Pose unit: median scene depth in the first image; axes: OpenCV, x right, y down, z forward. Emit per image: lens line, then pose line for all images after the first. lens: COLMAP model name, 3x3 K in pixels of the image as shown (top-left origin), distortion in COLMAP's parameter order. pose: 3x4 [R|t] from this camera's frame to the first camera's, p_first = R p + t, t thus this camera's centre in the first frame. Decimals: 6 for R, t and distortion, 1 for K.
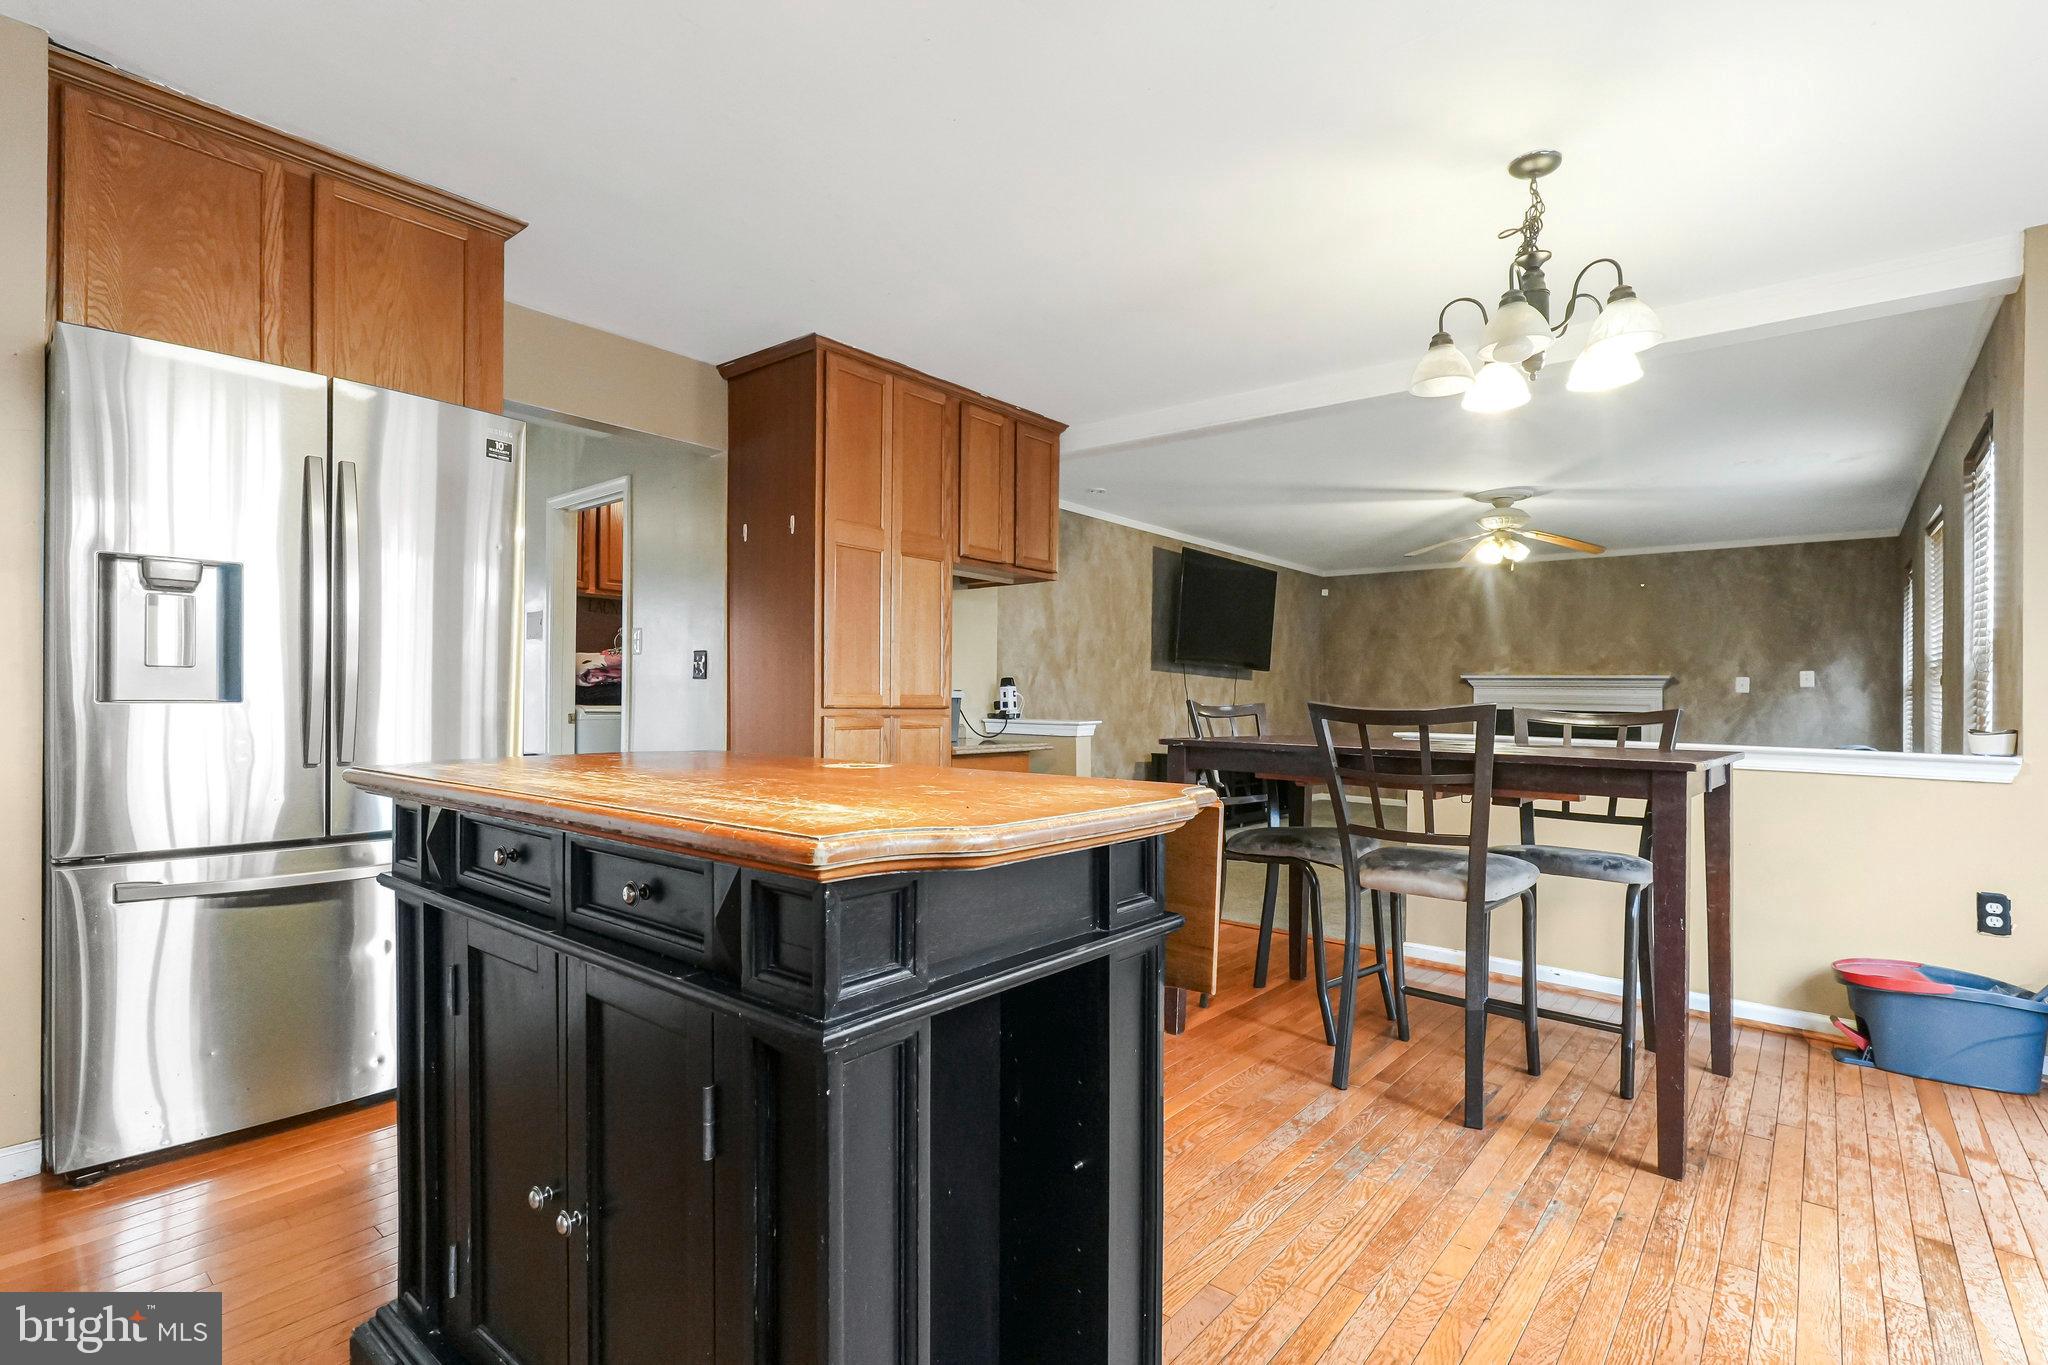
lens RADIAL K [[956.7, 0, 1027.6], [0, 956.7, 684.5], [0, 0, 1]] dist [0.000609, -0.000639]
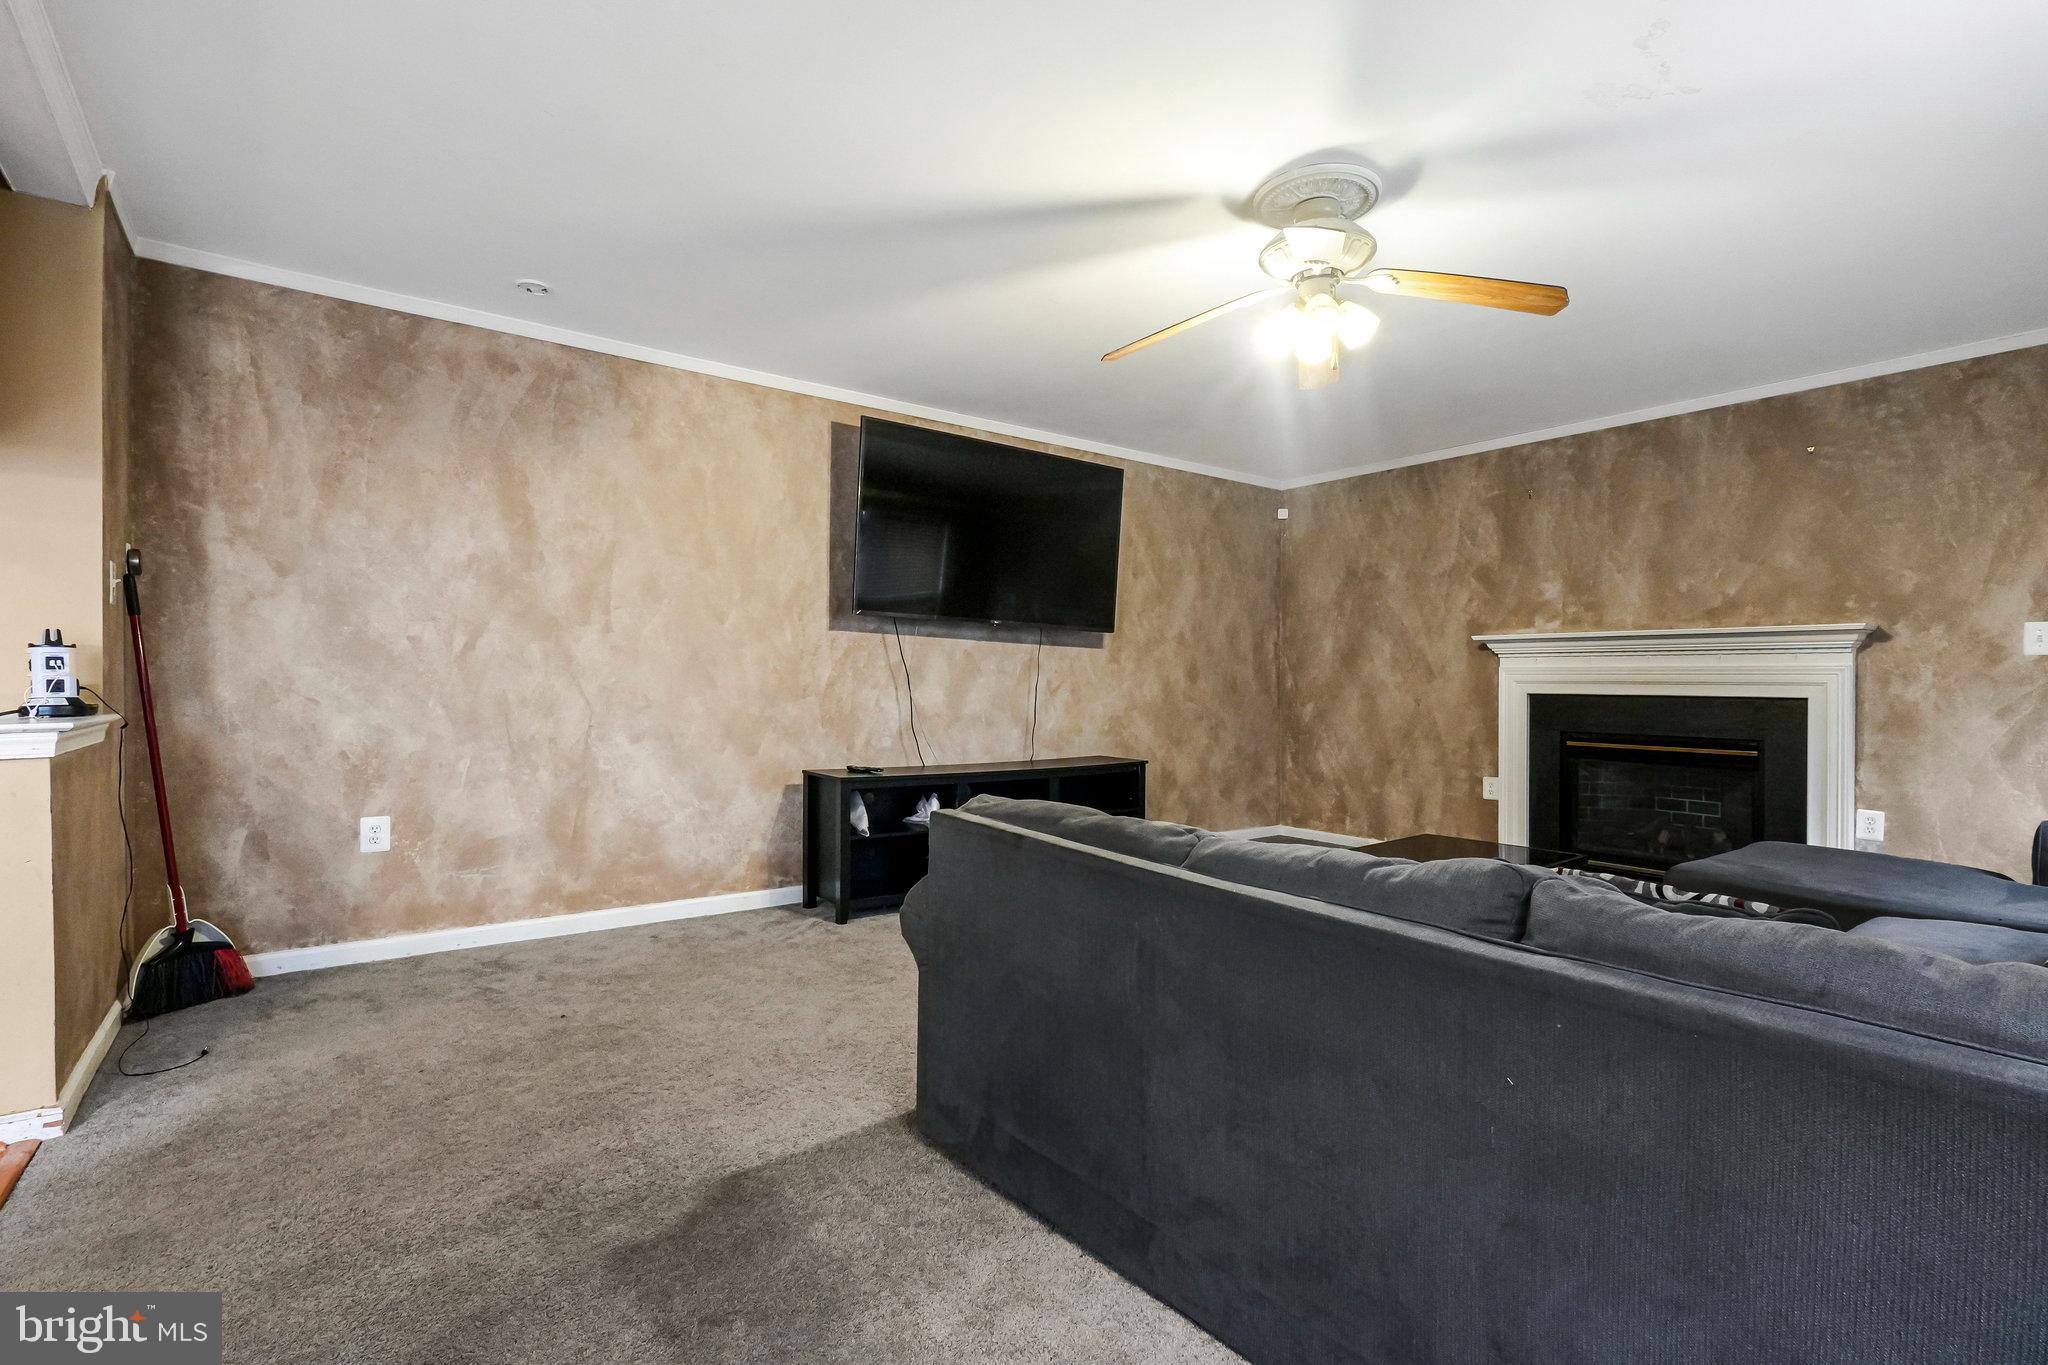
lens RADIAL K [[956.7, 0, 1015.7], [0, 956.7, 678.6], [0, 0, 1]] dist [0.000609, -0.000639]
pose [[0.973846, -0.008281, -0.227058, 0.364699], [0.009465, 0.999947, 0.004128, 0.013547], [0.227012, -0.006169, 0.973872, 0.429427]]
